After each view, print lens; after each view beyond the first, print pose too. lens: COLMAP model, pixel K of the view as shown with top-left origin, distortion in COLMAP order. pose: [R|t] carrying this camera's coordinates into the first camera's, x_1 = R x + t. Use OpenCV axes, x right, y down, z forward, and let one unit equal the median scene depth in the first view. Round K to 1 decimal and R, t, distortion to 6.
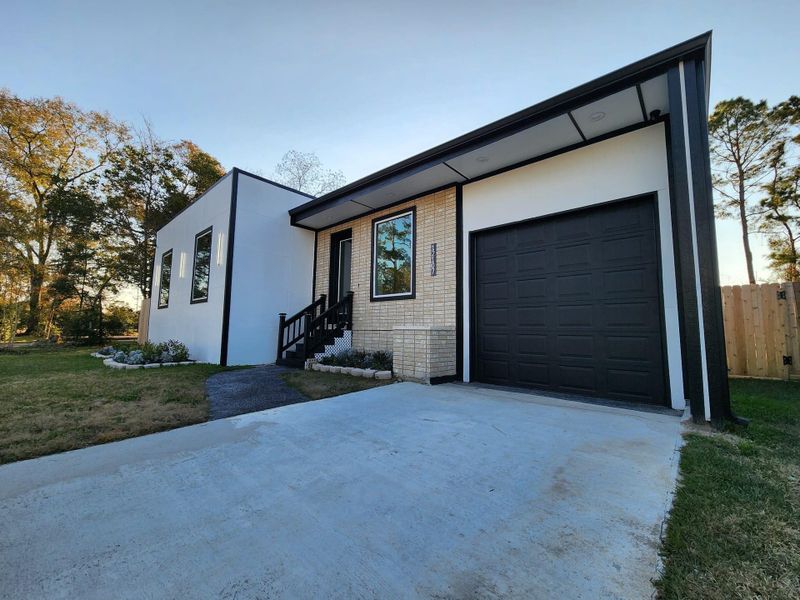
lens RADIAL K [[327.9, 0, 402.7], [0, 327.9, 300.9], [0, 0, 1]] dist [-0.001507, 0.000304]
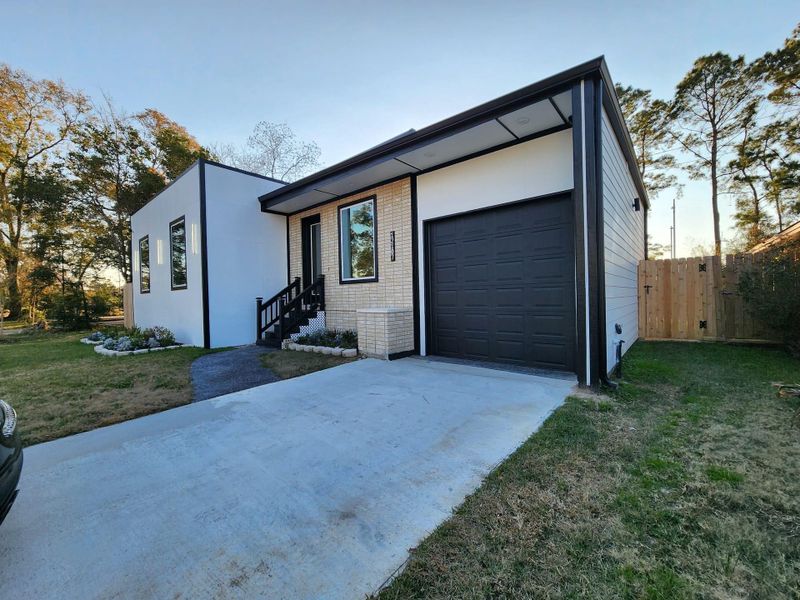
lens RADIAL K [[327.9, 0, 402.7], [0, 327.9, 300.9], [0, 0, 1]] dist [-0.001507, 0.000304]
pose [[0.998893, -0.037875, 0.027887, 0.085712], [0.034742, 0.993830, 0.105335, -0.056409], [-0.031705, -0.104249, 0.994046, -0.098747]]
